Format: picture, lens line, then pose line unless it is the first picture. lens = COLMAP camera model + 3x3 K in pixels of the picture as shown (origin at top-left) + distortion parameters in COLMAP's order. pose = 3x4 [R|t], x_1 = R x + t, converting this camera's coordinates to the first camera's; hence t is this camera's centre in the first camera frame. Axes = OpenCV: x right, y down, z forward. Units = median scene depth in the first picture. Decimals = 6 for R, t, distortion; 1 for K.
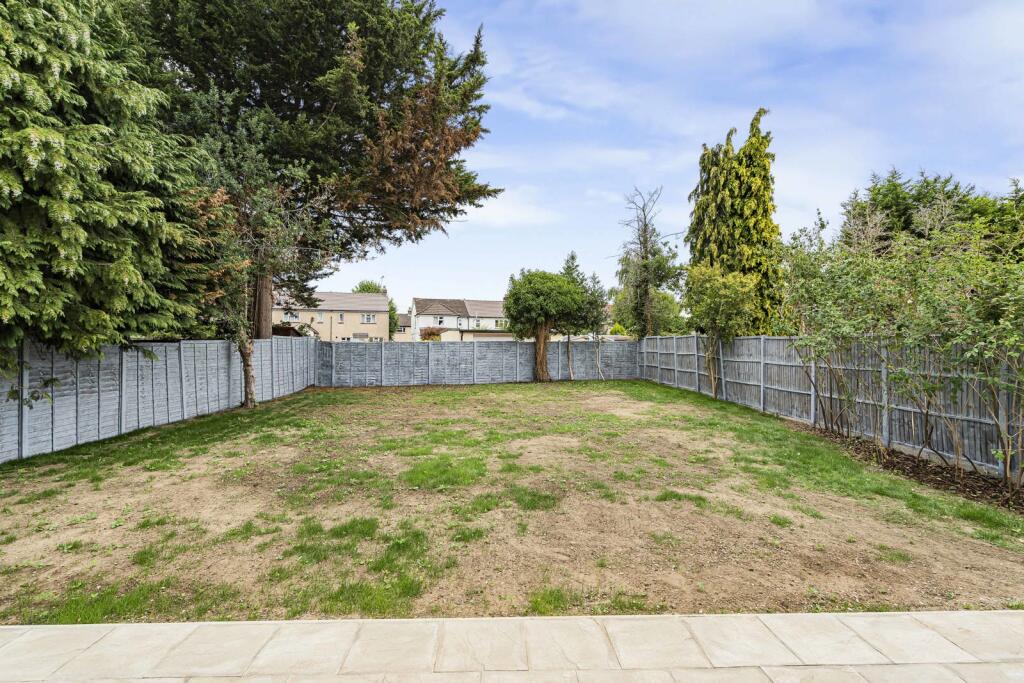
lens RADIAL K [[462.8, 0, 512.0], [0, 462.8, 341.5], [0, 0, 1]] dist [-0.000082, 0.000488]
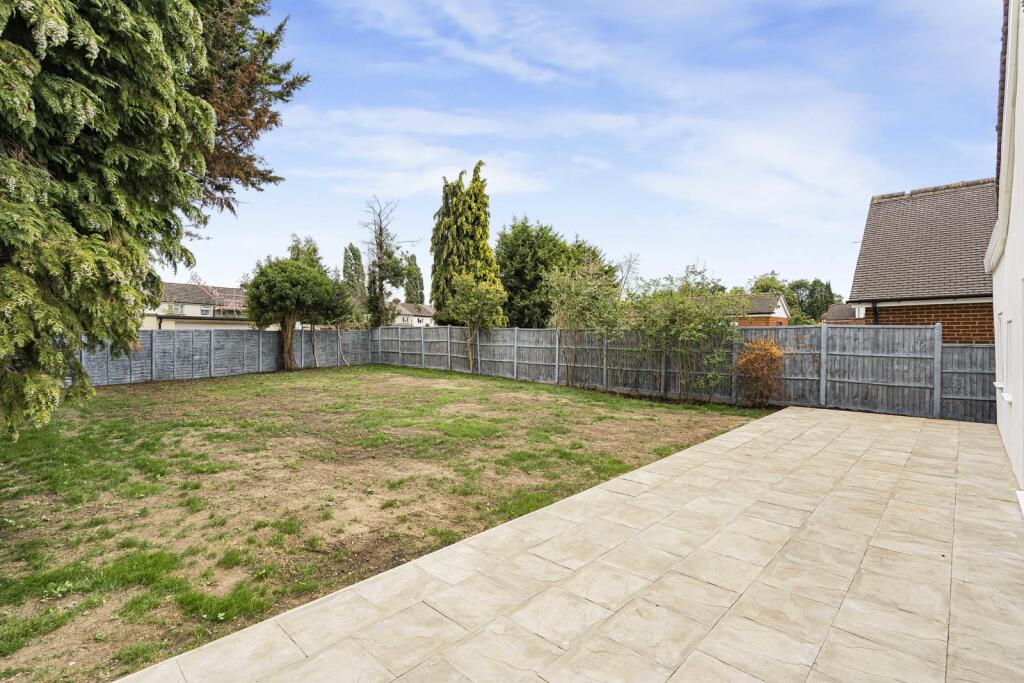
lens RADIAL K [[458.5, 0, 471.2], [0, 458.5, 331.6], [0, 0, 1]] dist [-0.001473, 0.000022]
pose [[0.758711, 0.000754, 0.651427, -0.368242], [-0.004736, 0.999979, 0.004359, -0.004498], [-0.651410, -0.006392, 0.758699, -0.012441]]
